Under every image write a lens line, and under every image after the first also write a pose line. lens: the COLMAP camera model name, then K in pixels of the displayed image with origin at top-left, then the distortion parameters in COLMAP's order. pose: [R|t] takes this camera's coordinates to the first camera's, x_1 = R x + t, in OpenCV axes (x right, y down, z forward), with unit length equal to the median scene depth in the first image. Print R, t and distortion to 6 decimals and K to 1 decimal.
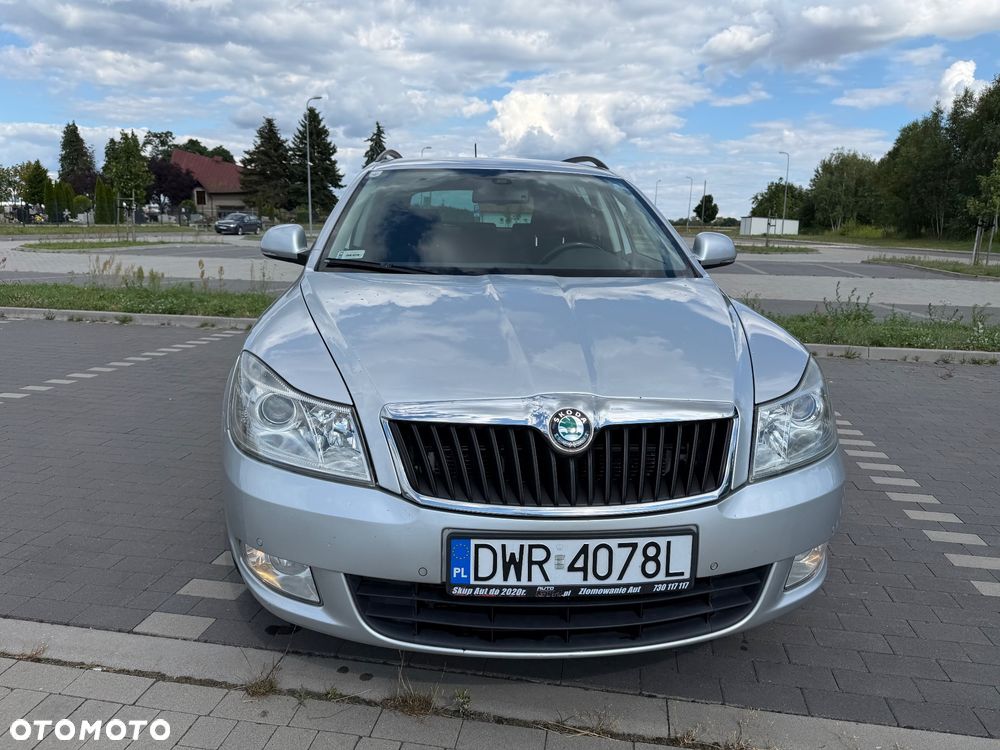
lens RADIAL K [[711.7, 0, 502.8], [0, 711.7, 372.4], [0, 0, 1]] dist [0.017247, -0.020325]
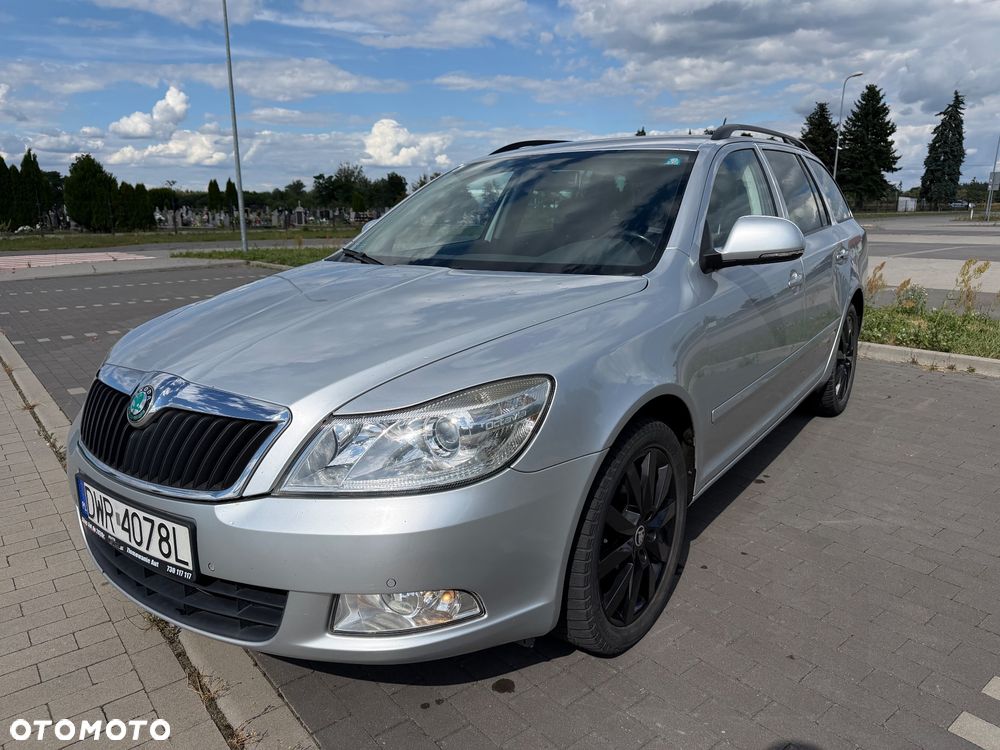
lens RADIAL K [[718.8, 0, 490.3], [0, 718.8, 373.9], [0, 0, 1]] dist [-0.003244, -0.003625]
pose [[0.742532, 0.120203, -0.658936, 1.013792], [-0.112604, 0.992166, 0.054102, -0.073599], [0.660277, 0.034026, 0.750251, 0.430170]]
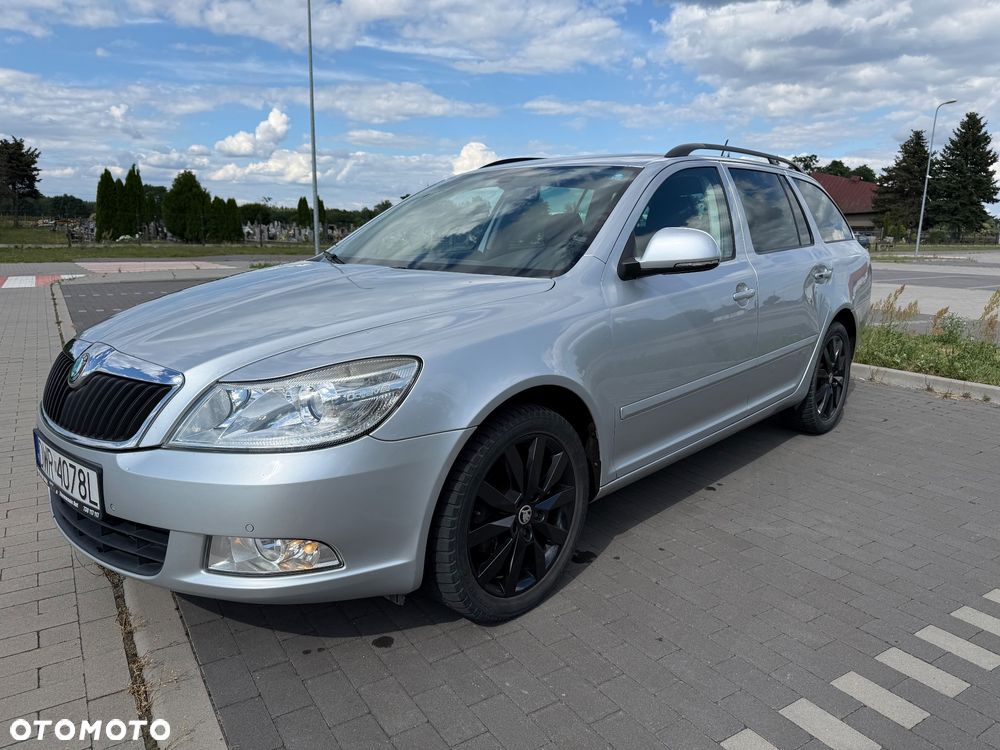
lens RADIAL K [[716.2, 0, 500.0], [0, 716.2, 375.0], [0, 0, 1]] dist [0.008092, -0.014596]
pose [[0.670810, 0.132969, -0.729612, 1.469527], [-0.152921, 0.987454, 0.039363, -0.057852], [0.725692, 0.085168, 0.682728, 0.635797]]
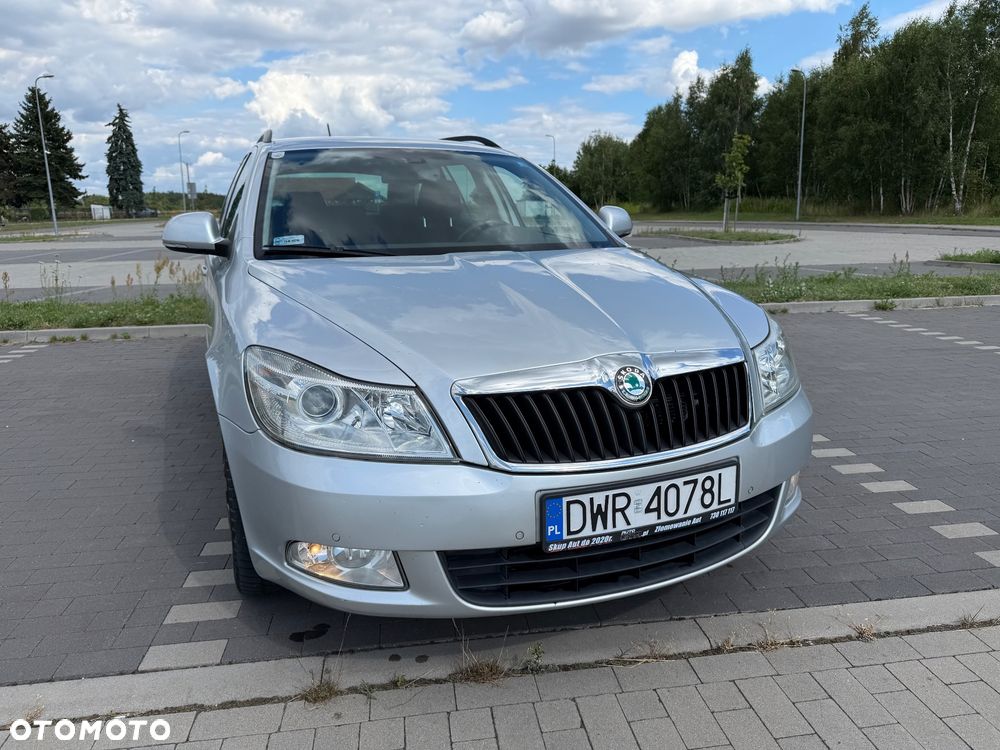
lens RADIAL K [[712.8, 0, 503.8], [0, 712.8, 378.3], [0, 0, 1]] dist [0.027418, -0.036747]
pose [[0.953373, -0.105003, 0.282940, -0.330491], [0.097382, 0.994406, 0.040906, 0.005720], [-0.285652, -0.011446, 0.958265, 0.010915]]
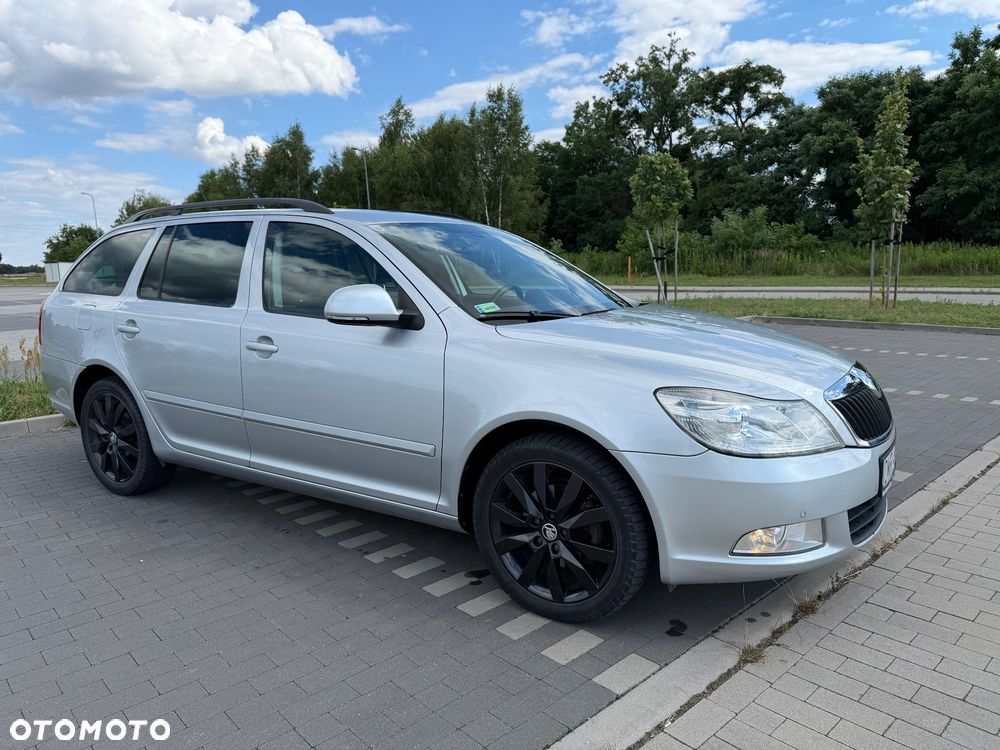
lens RADIAL K [[711.7, 0, 502.8], [0, 711.7, 372.4], [0, 0, 1]] dist [0.017247, -0.020325]
pose [[0.611418, -0.159076, 0.775153, -1.452737], [0.202446, 0.978430, 0.041108, -0.159539], [-0.764973, 0.131793, 0.630434, 0.496992]]
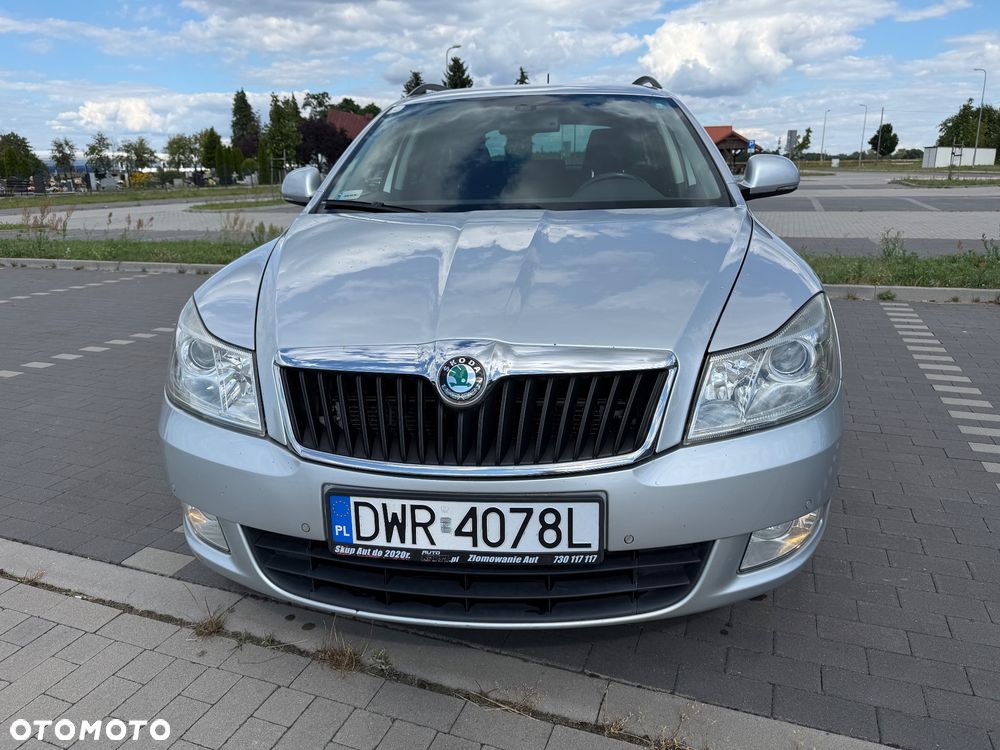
lens RADIAL K [[716.2, 0, 500.0], [0, 716.2, 375.0], [0, 0, 1]] dist [0.008092, -0.014596]
pose [[0.978441, 0.013801, -0.206063, 0.270821], [0.000976, 0.997445, 0.071438, 0.009420], [0.206522, -0.070099, 0.975928, 0.115399]]
